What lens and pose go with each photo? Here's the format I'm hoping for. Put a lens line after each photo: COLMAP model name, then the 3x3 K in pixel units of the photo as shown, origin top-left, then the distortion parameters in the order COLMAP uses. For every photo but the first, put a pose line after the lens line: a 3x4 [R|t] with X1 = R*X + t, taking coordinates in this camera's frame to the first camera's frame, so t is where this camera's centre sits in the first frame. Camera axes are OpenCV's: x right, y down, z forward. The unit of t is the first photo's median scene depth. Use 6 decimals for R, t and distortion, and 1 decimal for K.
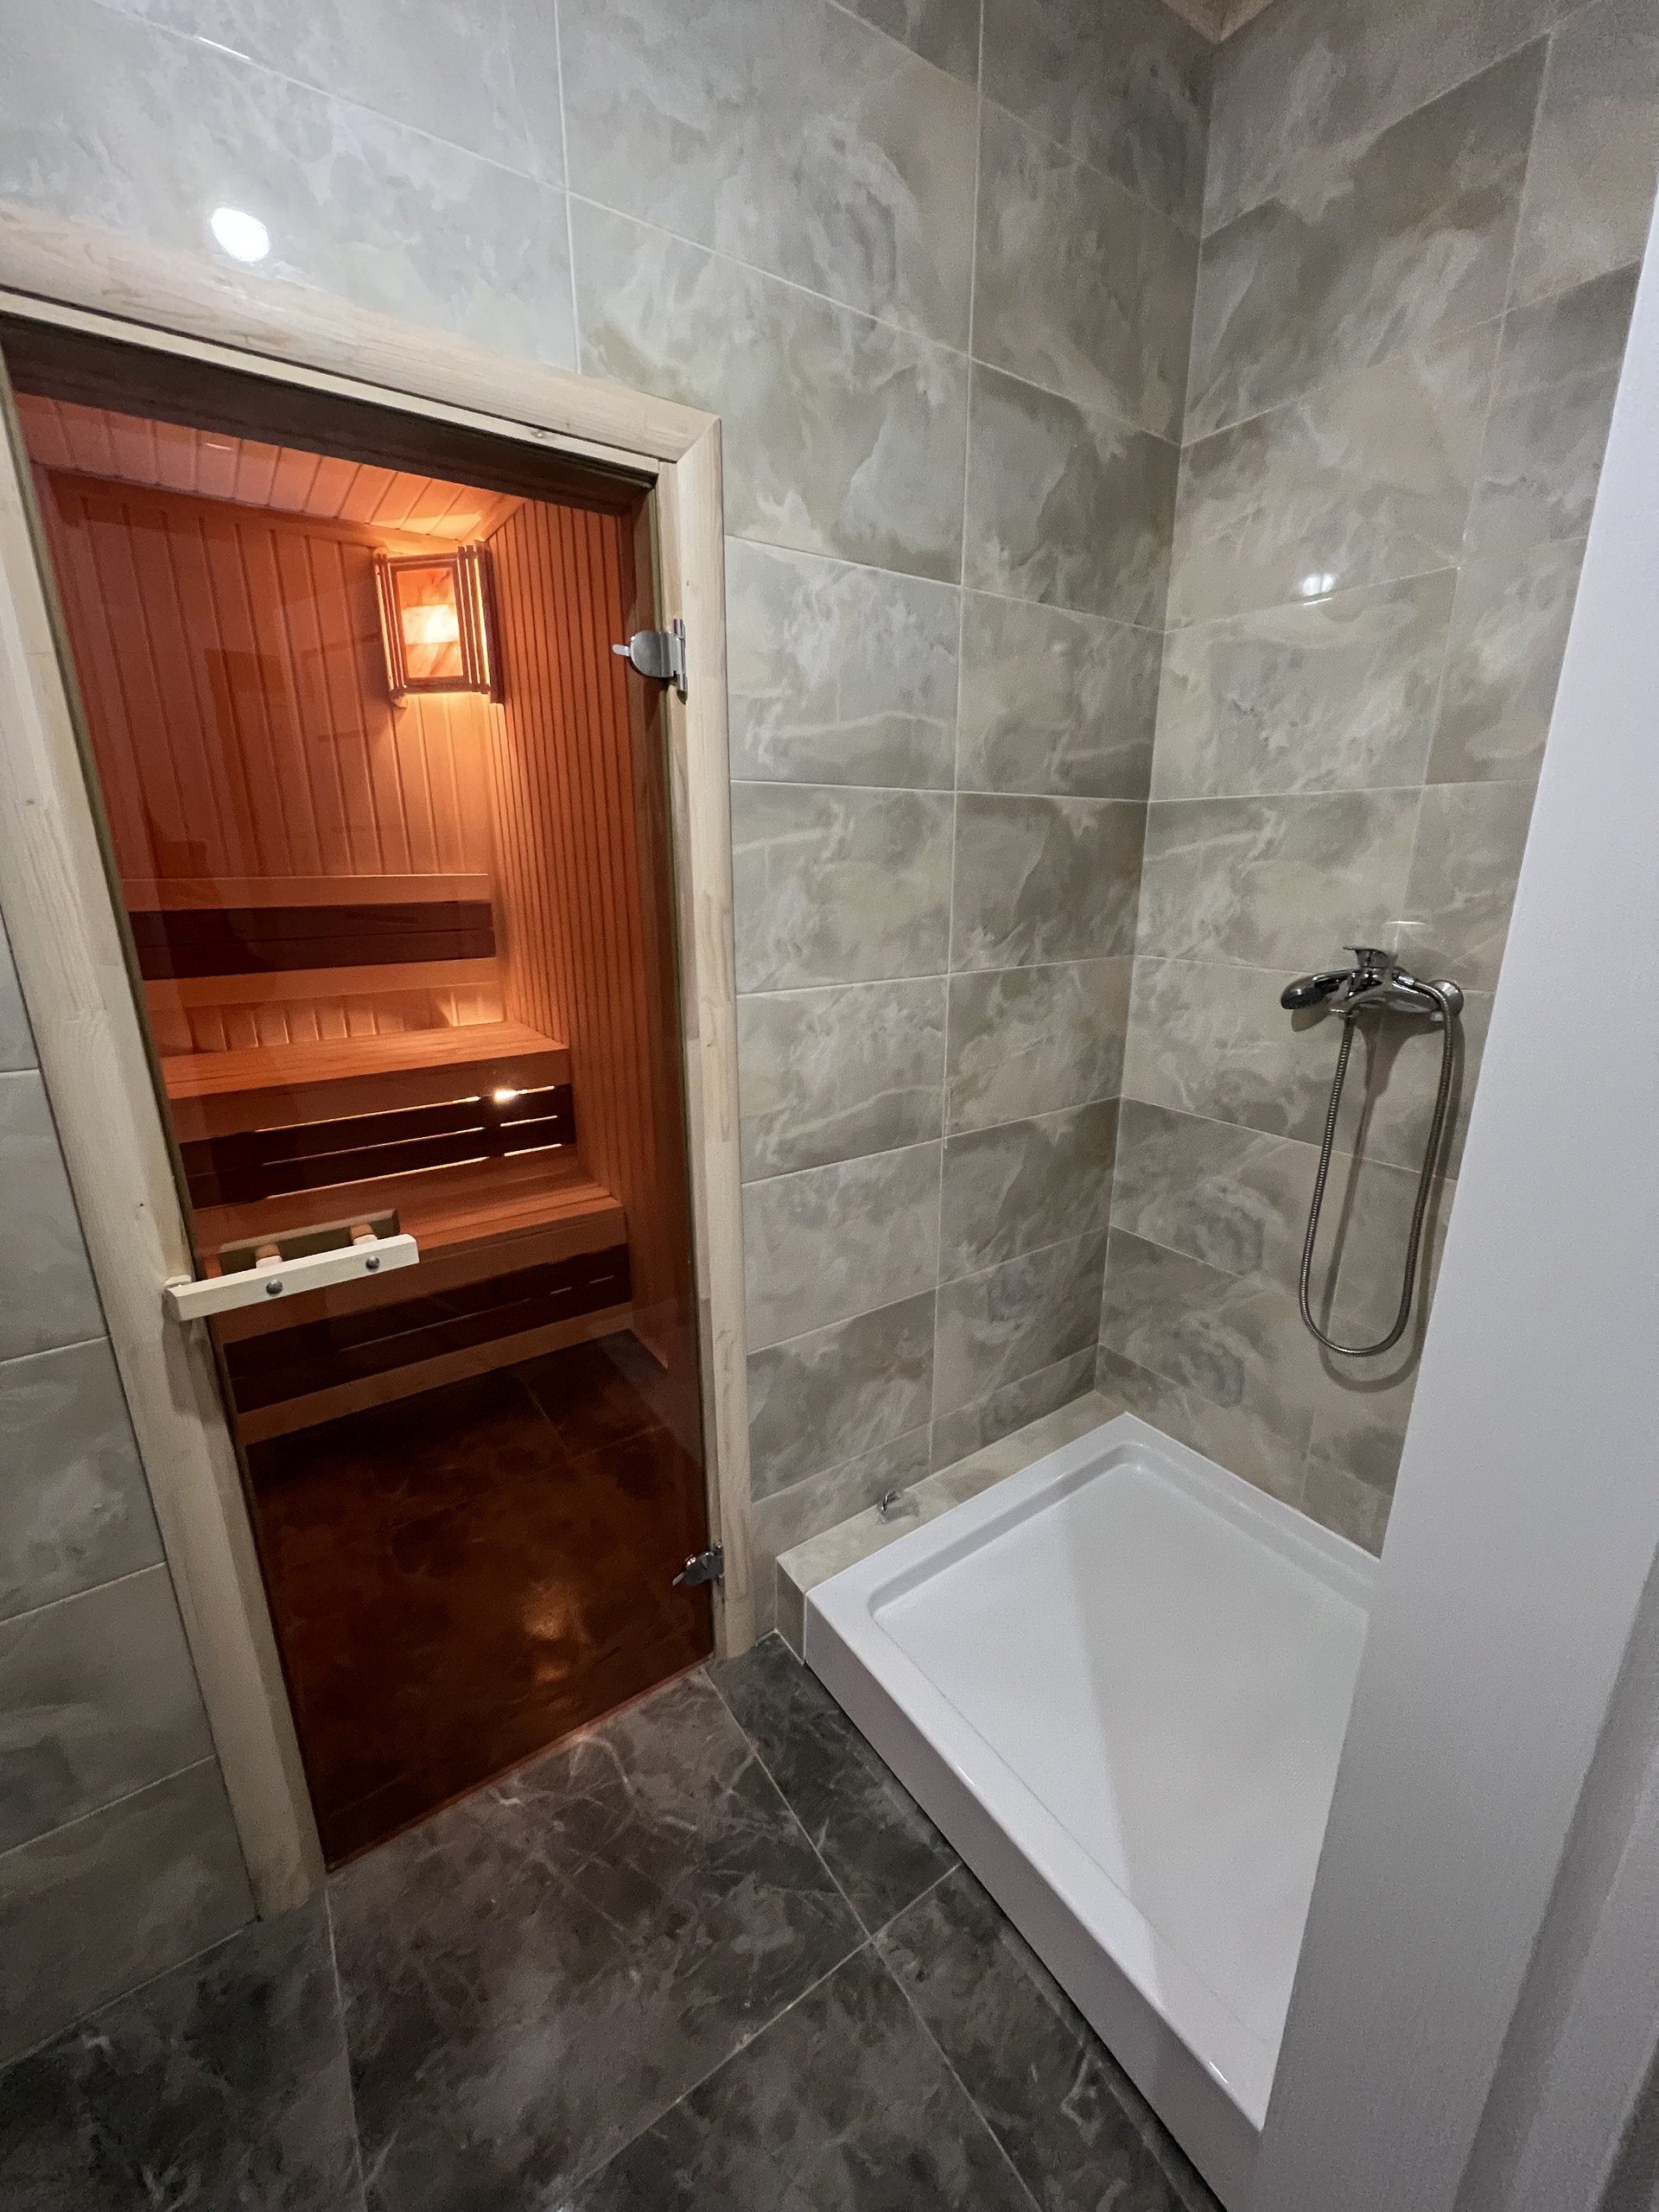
lens RADIAL K [[889.7, 0, 829.2], [0, 889.7, 1103.0], [0, 0, 1]] dist [-0.002039, -0.000014]
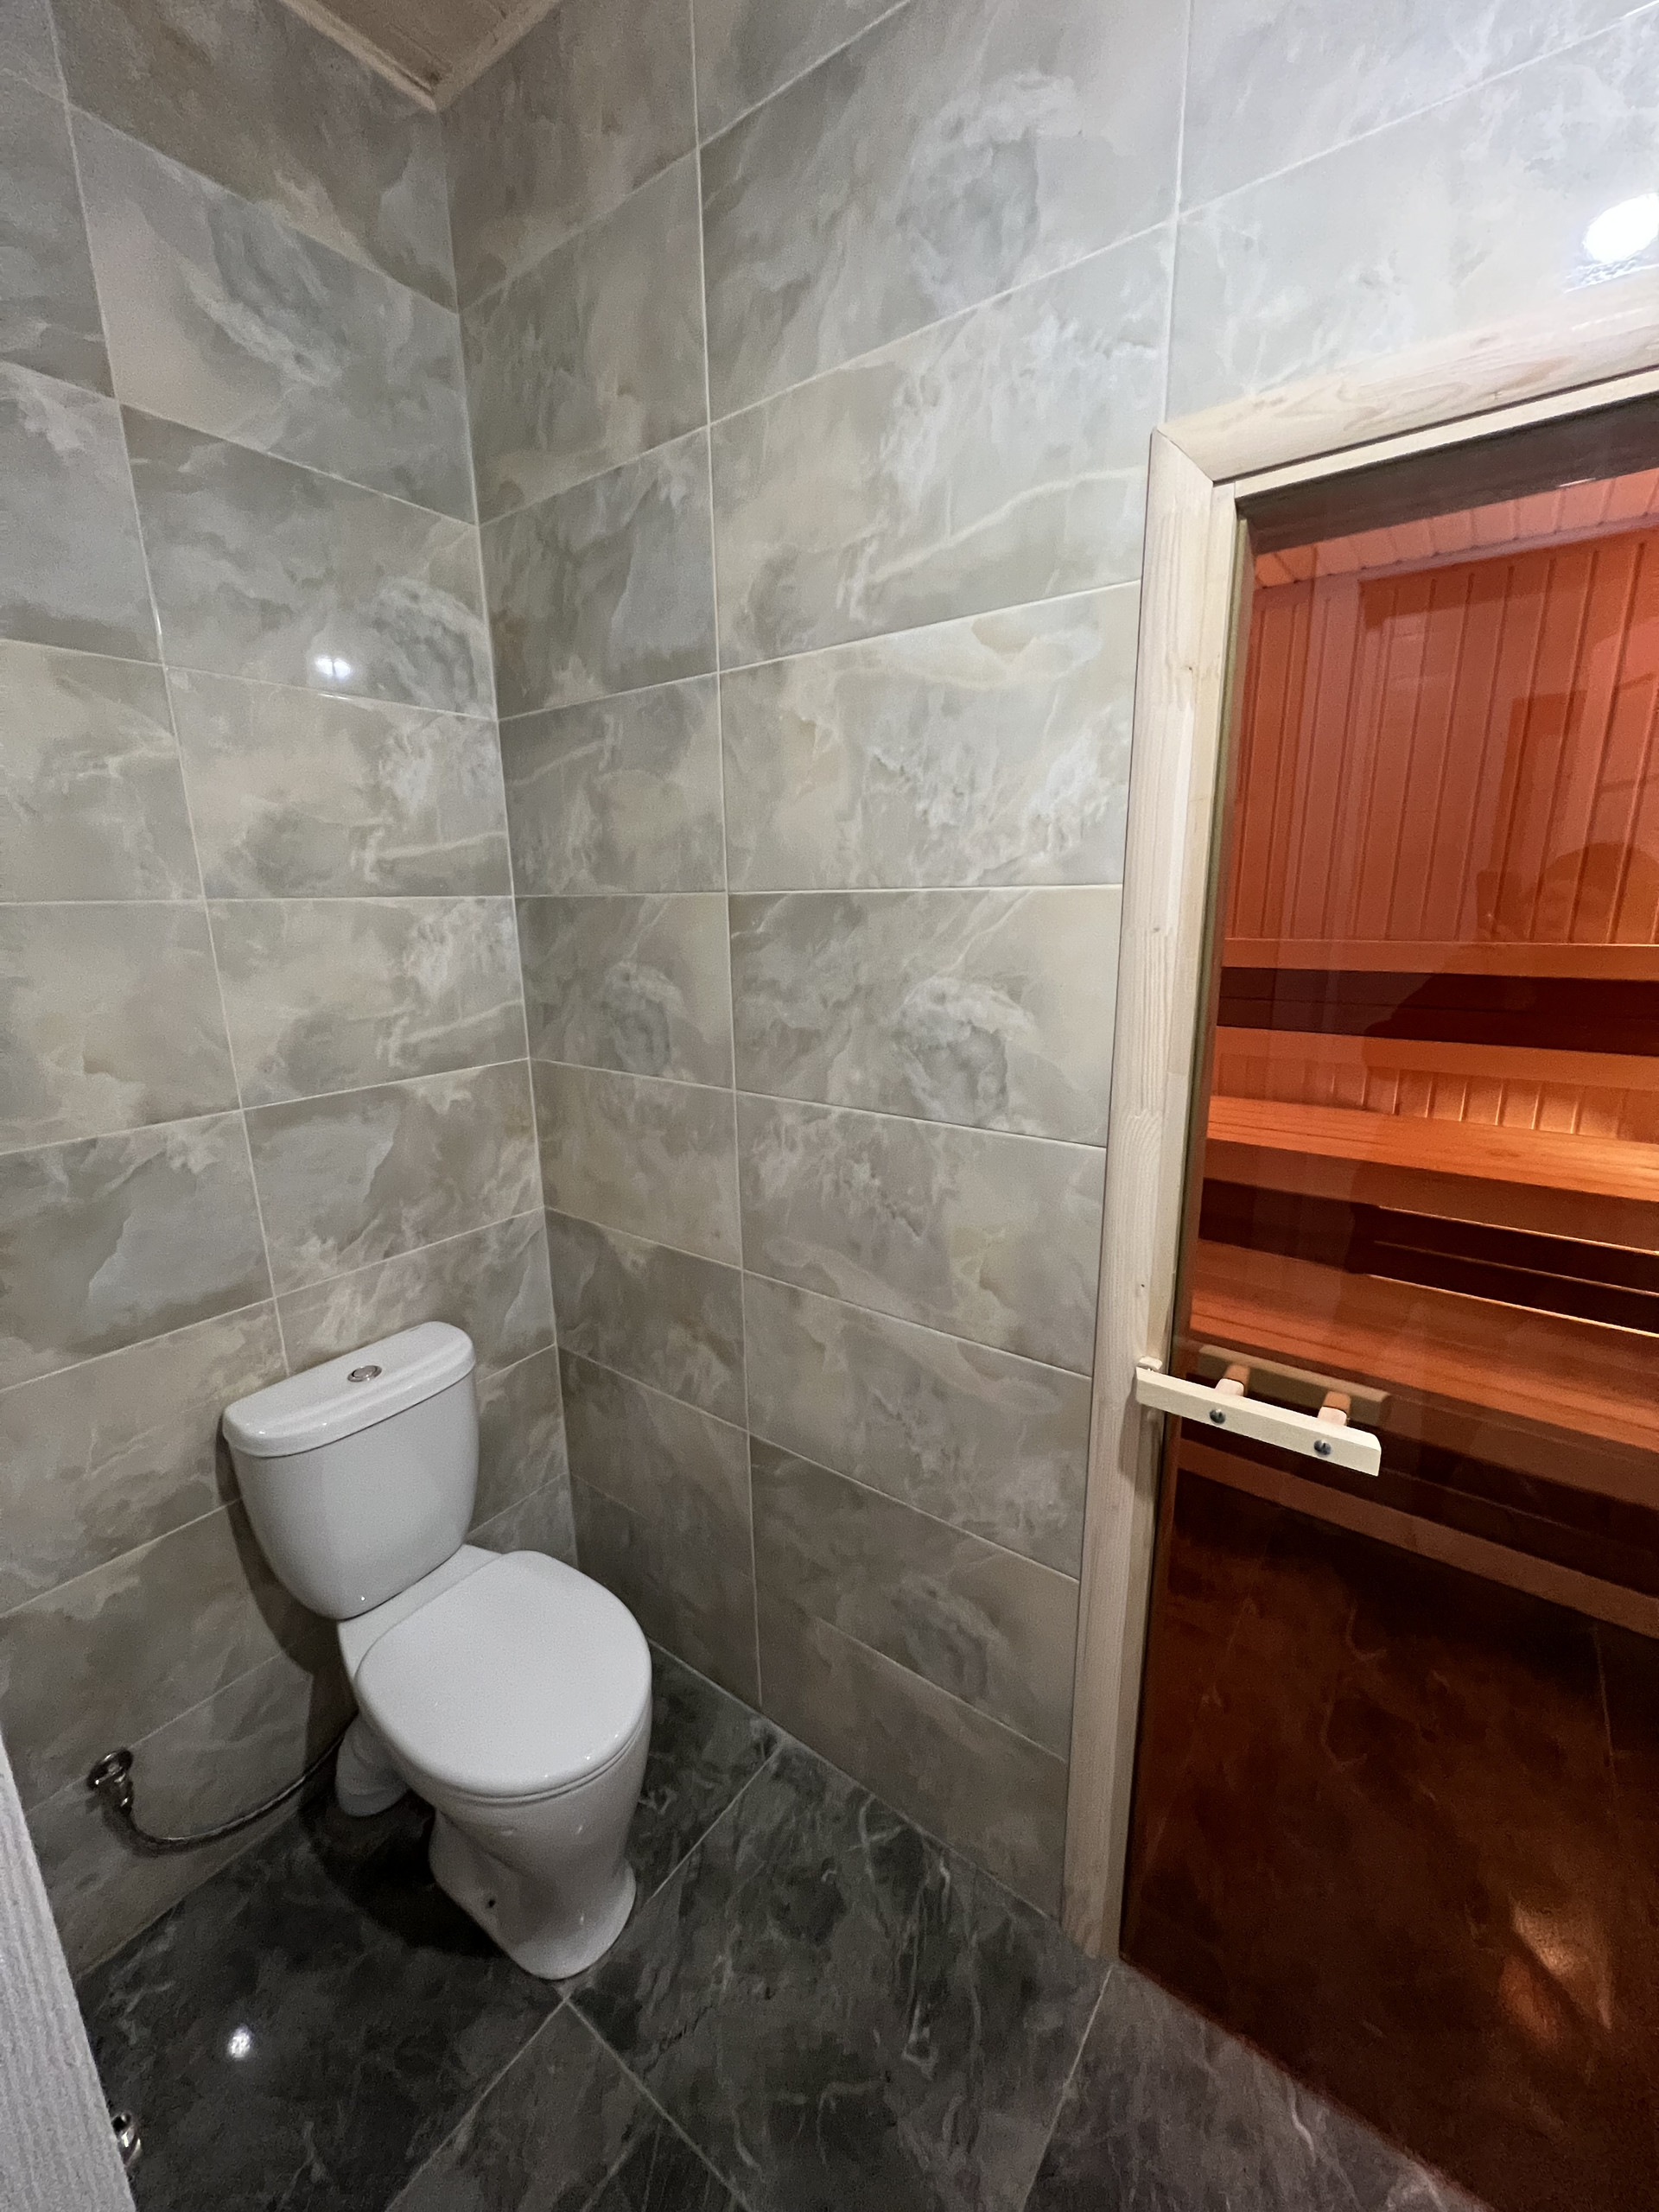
lens RADIAL K [[880.7, 0, 824.6], [0, 880.7, 1102.7], [0, 0, 1]] dist [-0.001100, 0.000595]
pose [[0.321109, 0.217498, -0.921729, 0.050639], [-0.247614, 0.958697, 0.139958, -0.160021], [0.914099, 0.183291, 0.361702, 0.215867]]
